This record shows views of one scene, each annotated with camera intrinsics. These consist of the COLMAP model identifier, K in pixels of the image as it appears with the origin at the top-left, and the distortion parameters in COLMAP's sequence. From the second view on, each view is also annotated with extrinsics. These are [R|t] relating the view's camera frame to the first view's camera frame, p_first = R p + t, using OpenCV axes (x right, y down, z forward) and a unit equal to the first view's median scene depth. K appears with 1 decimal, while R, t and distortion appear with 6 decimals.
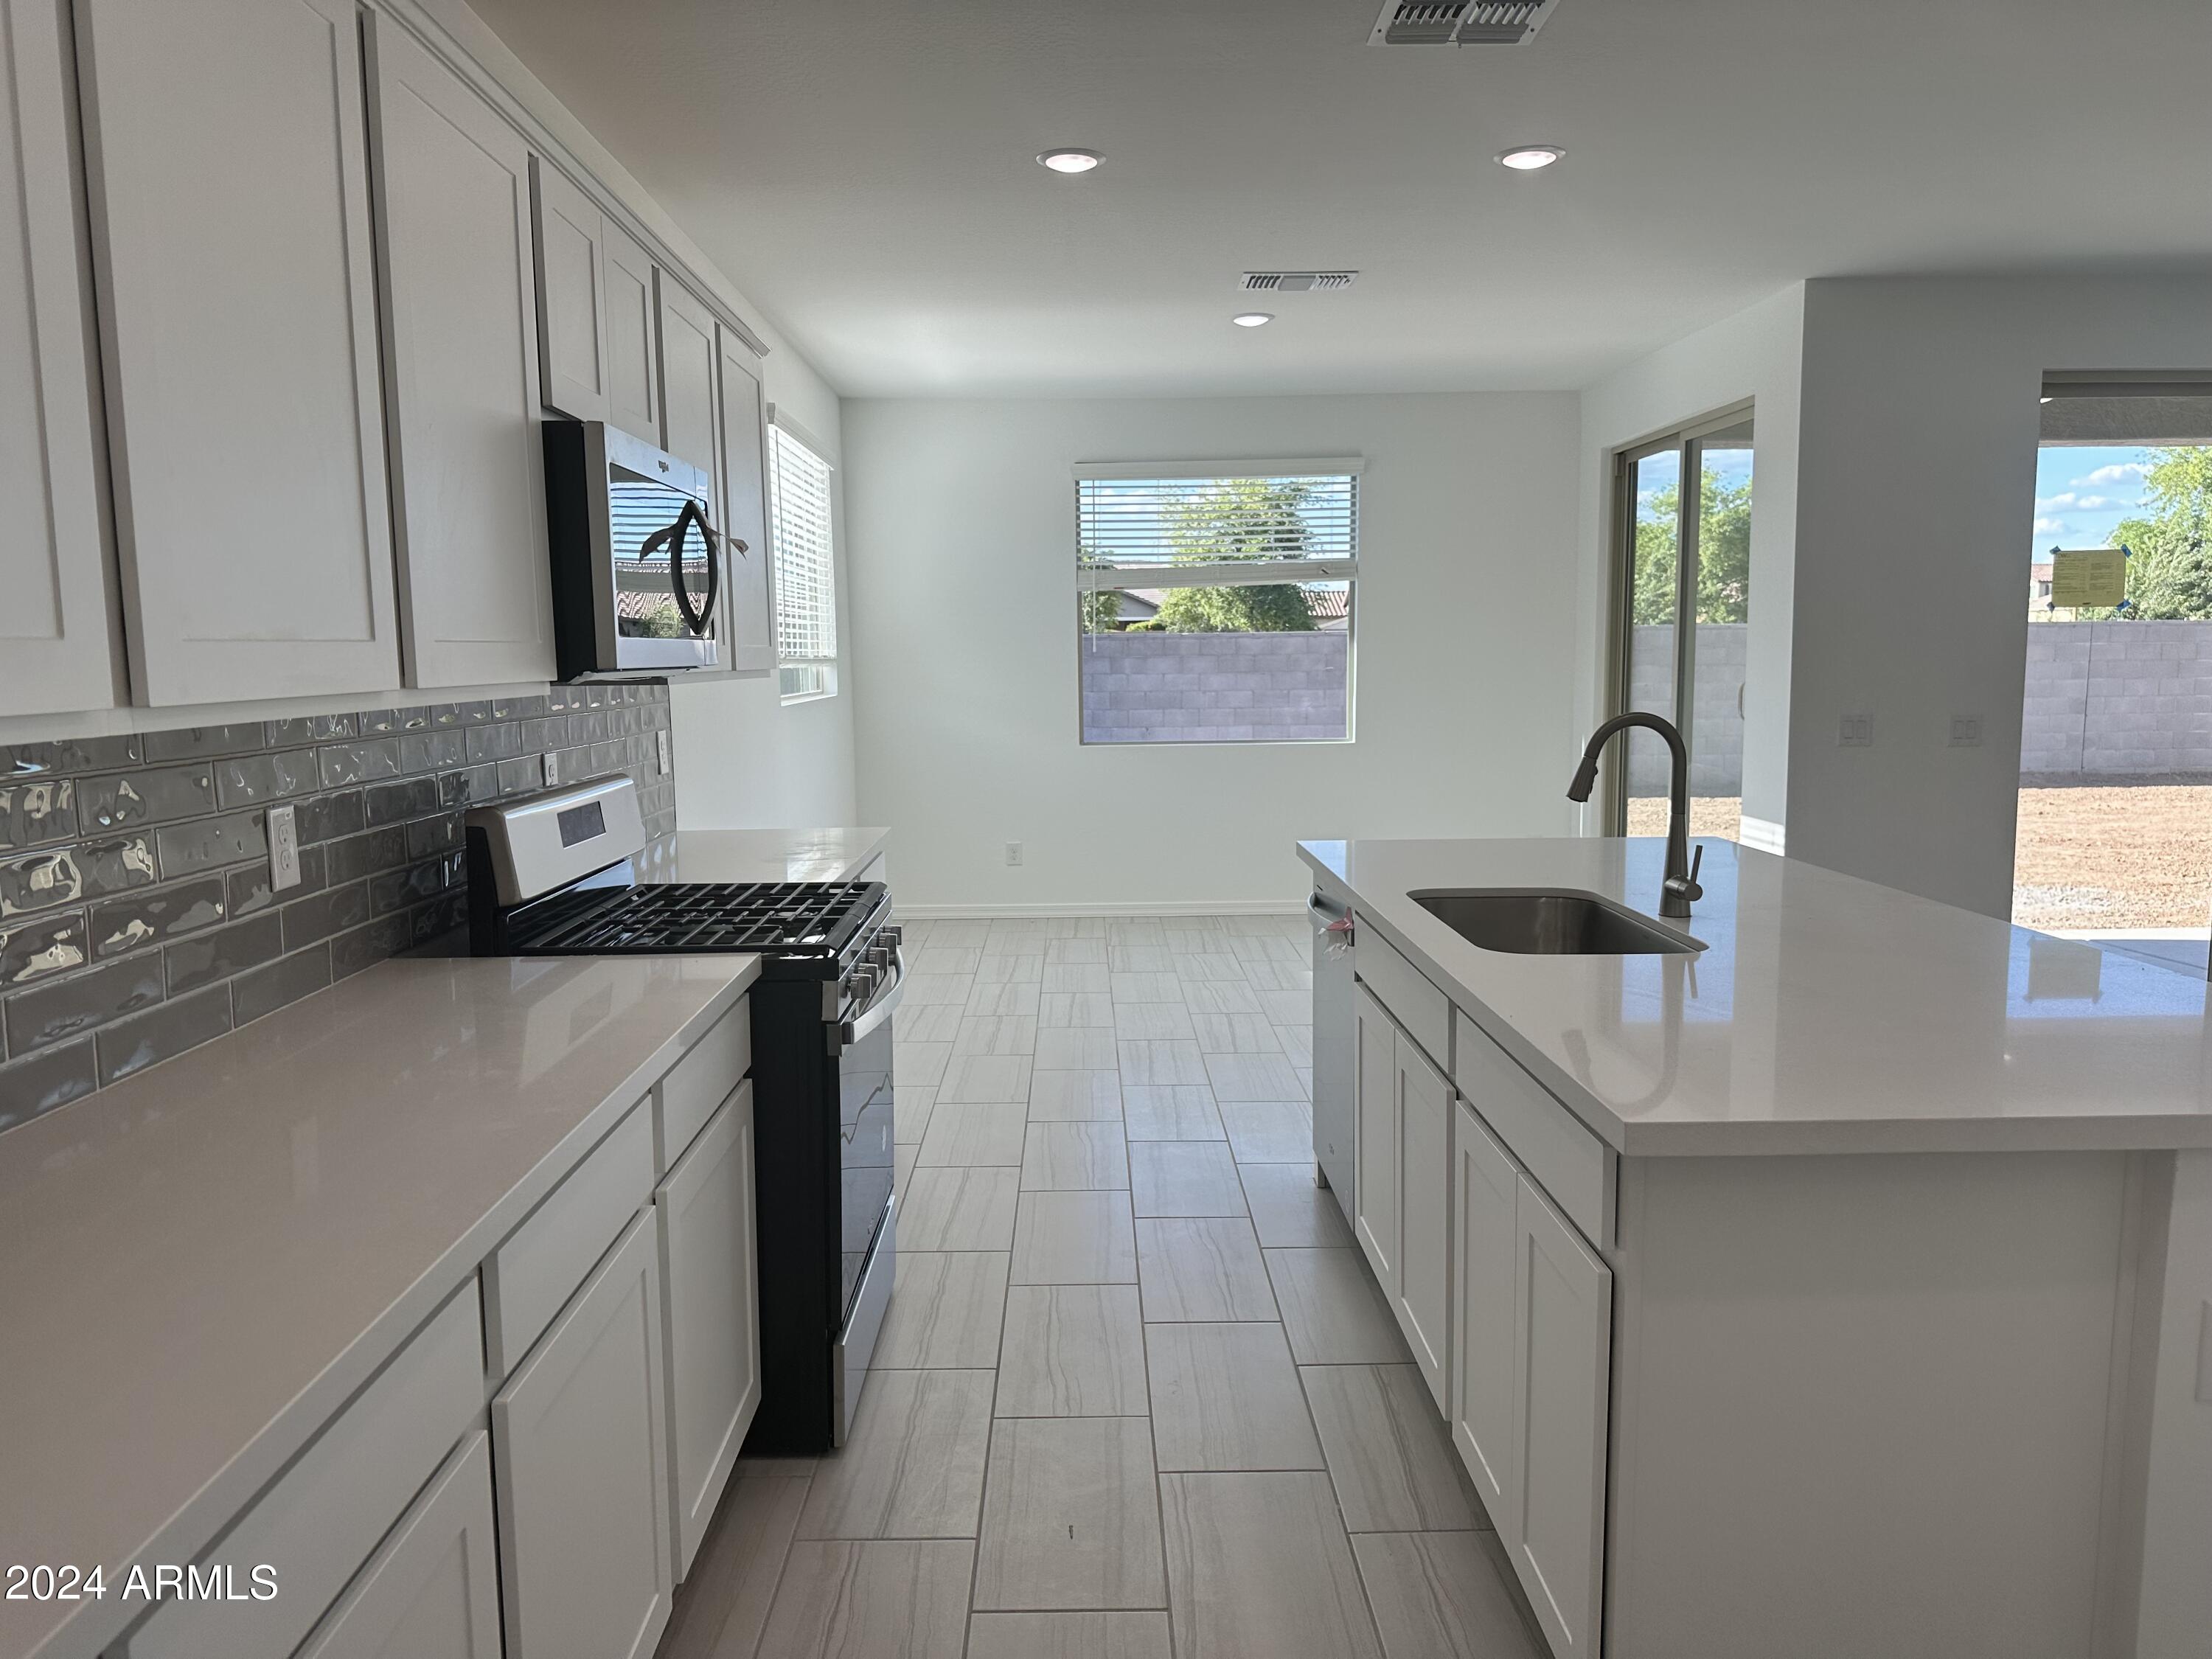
lens RADIAL K [[1510.7, 0, 1119.8], [0, 1510.7, 822.5], [0, 0, 1]] dist [0.003551, -0.002649]
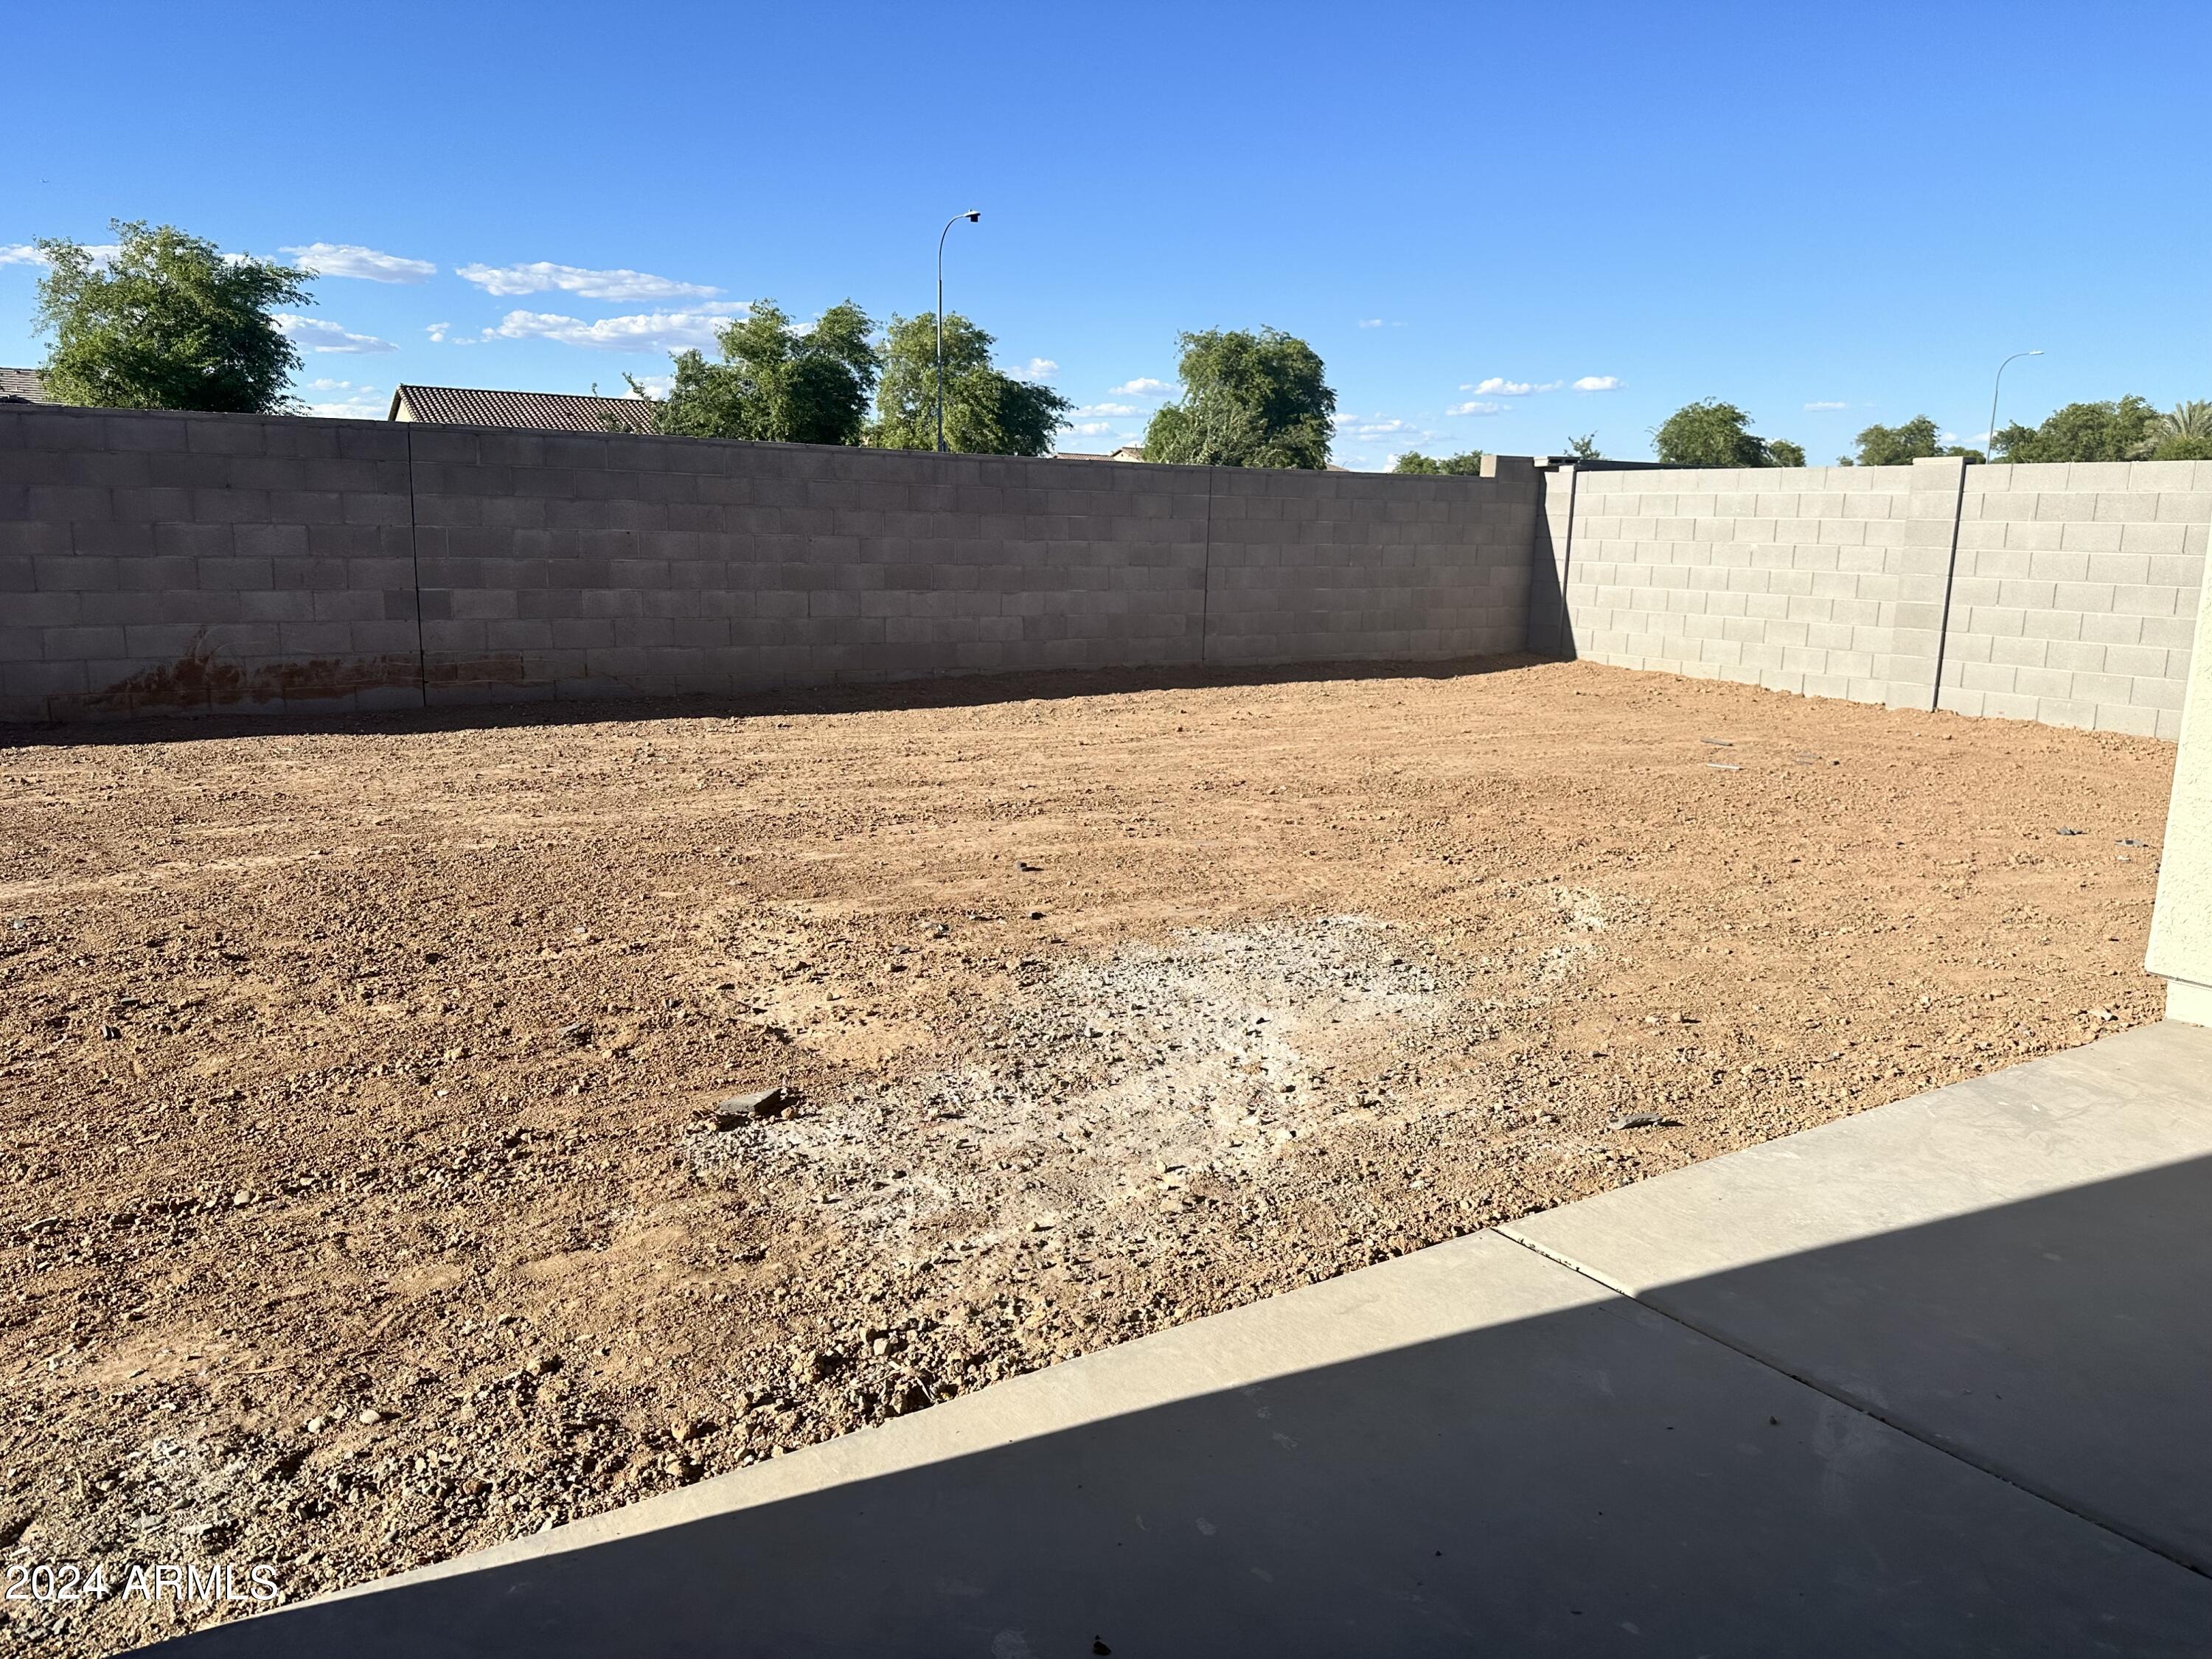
lens RADIAL K [[1560.0, 0, 1106.0], [0, 1560.0, 829.5], [0, 0, 1]] dist [0.109540, -0.000607]
pose [[0.840683, -0.075513, 0.536237, 0.346723], [0.031276, 0.995348, 0.091132, -0.052166], [-0.540624, -0.059842, 0.839133, 0.763162]]
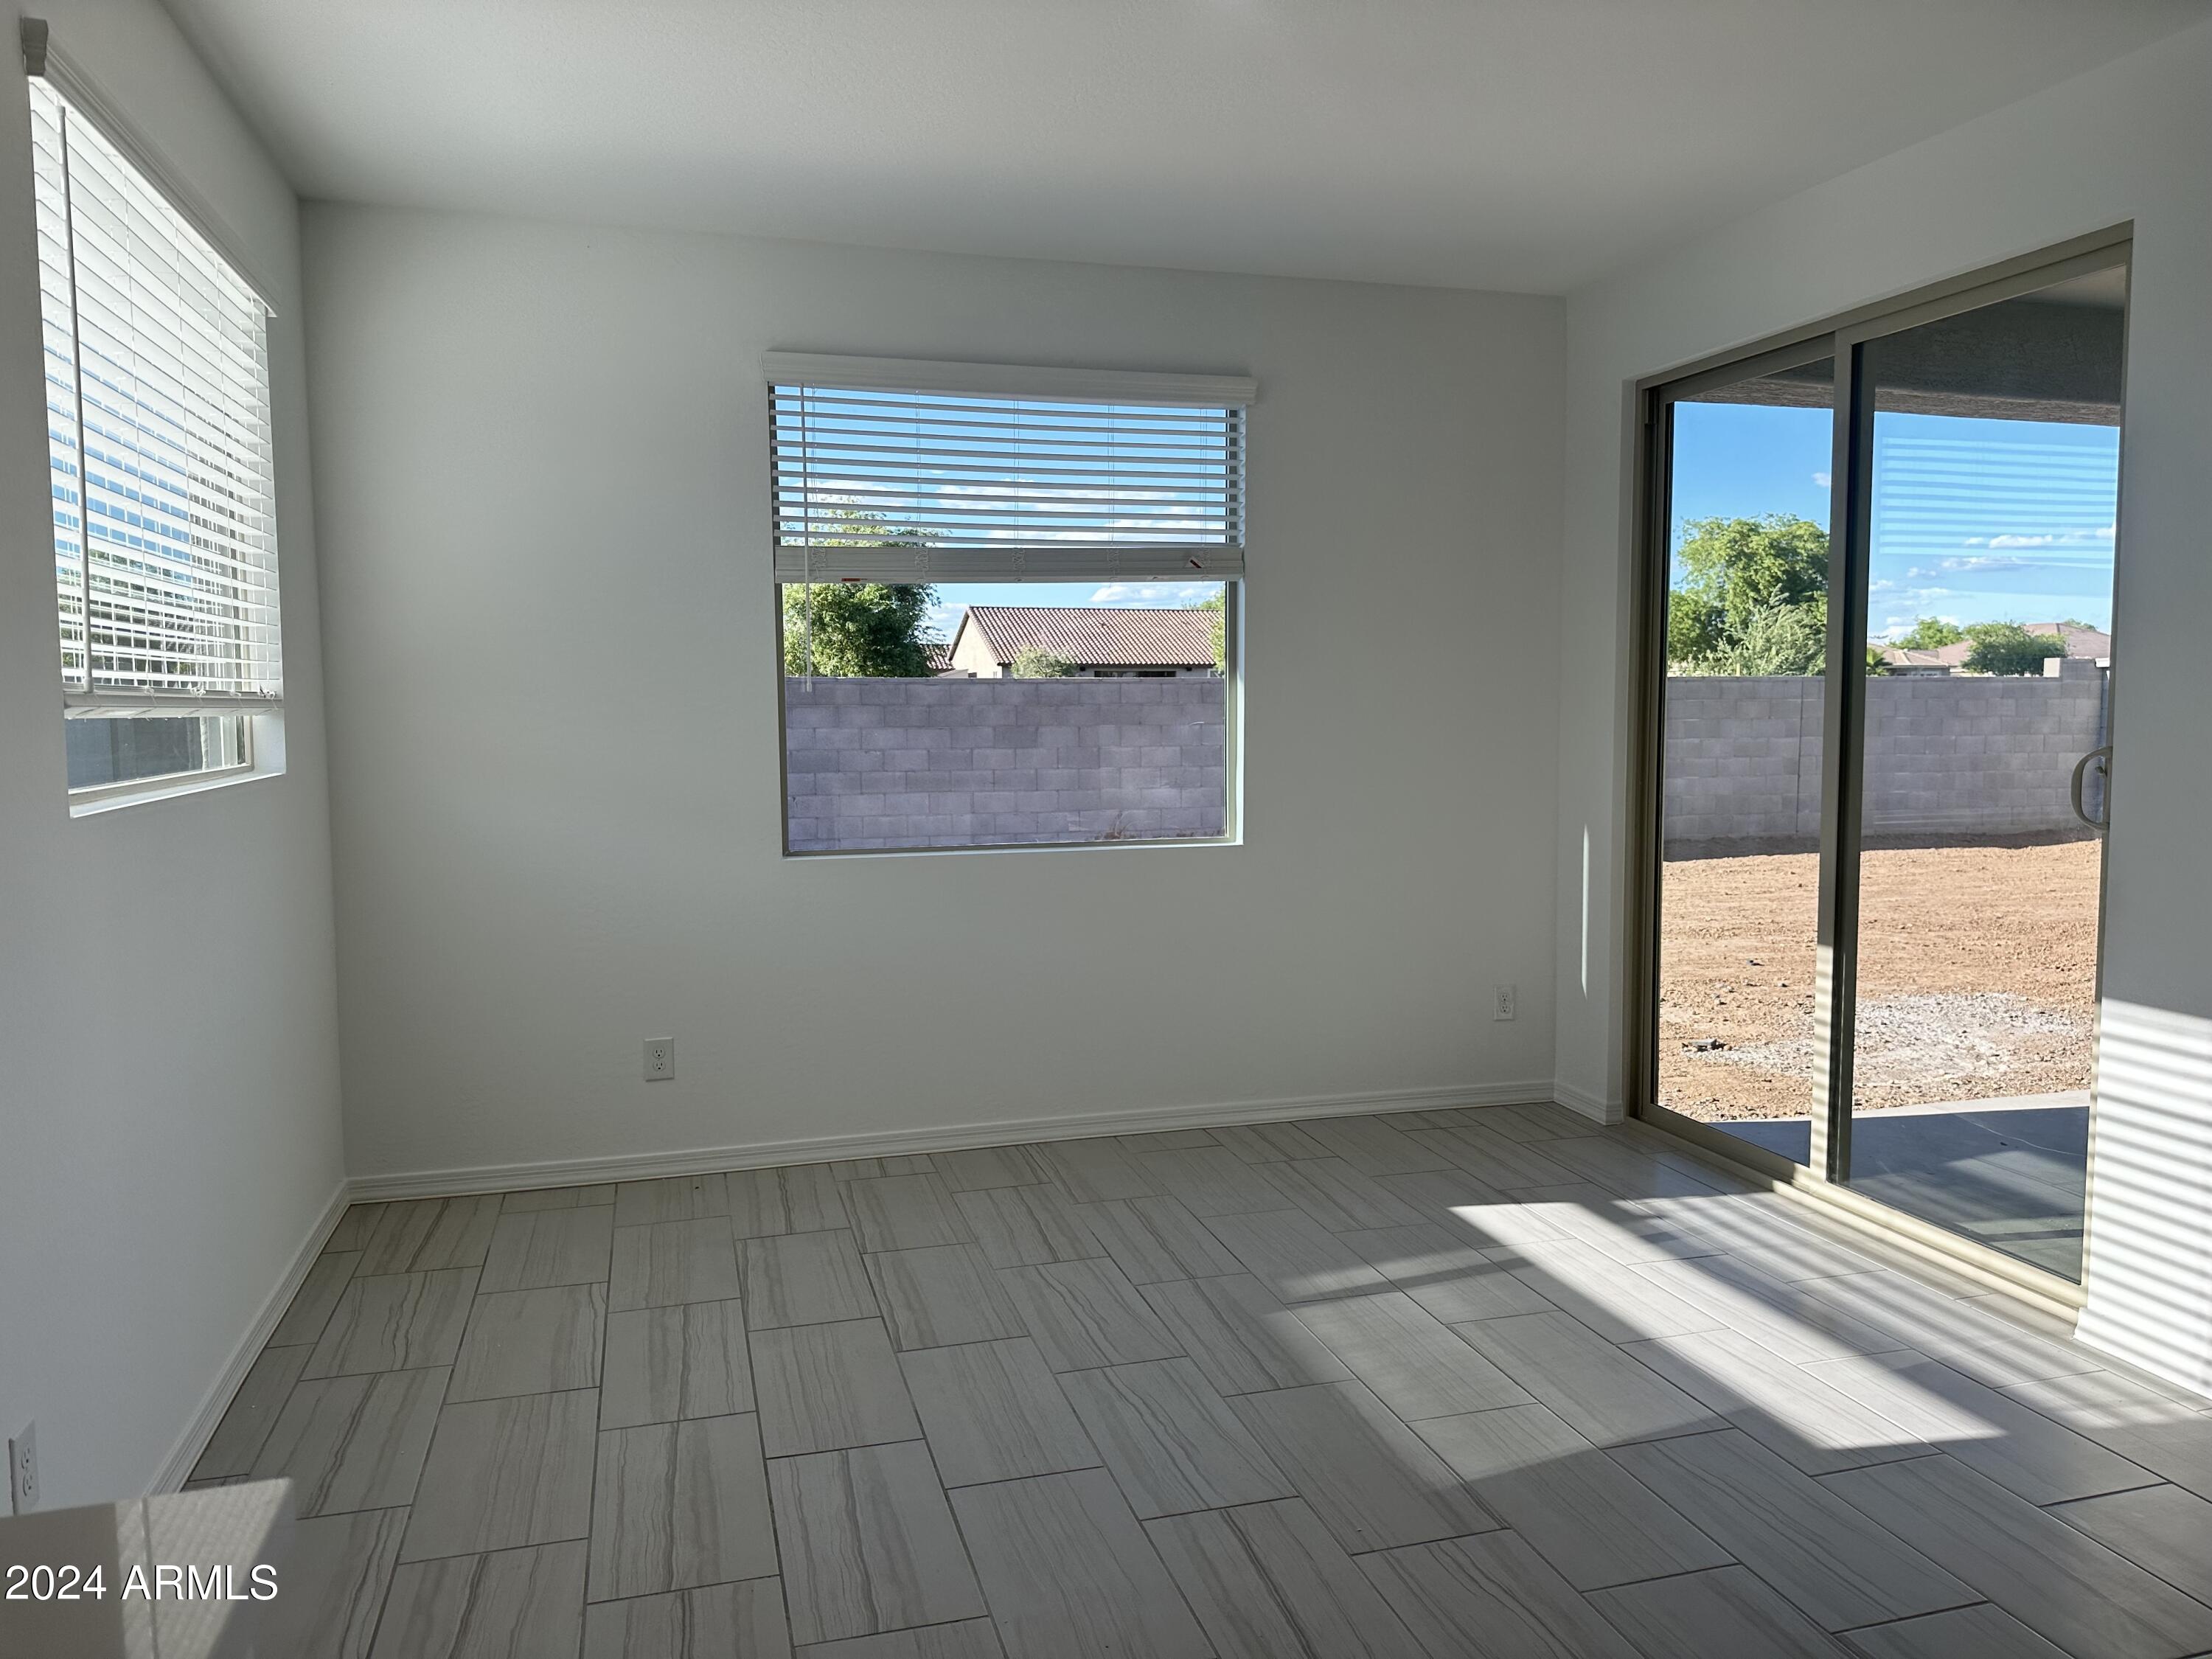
lens RADIAL K [[1510.7, 0, 1119.8], [0, 1510.7, 822.5], [0, 0, 1]] dist [0.003551, -0.002649]
pose [[0.964532, -0.012112, 0.263689, -0.053075], [0.021387, 0.999248, -0.032332, -0.043984], [-0.263099, 0.036824, 0.964066, 0.432879]]
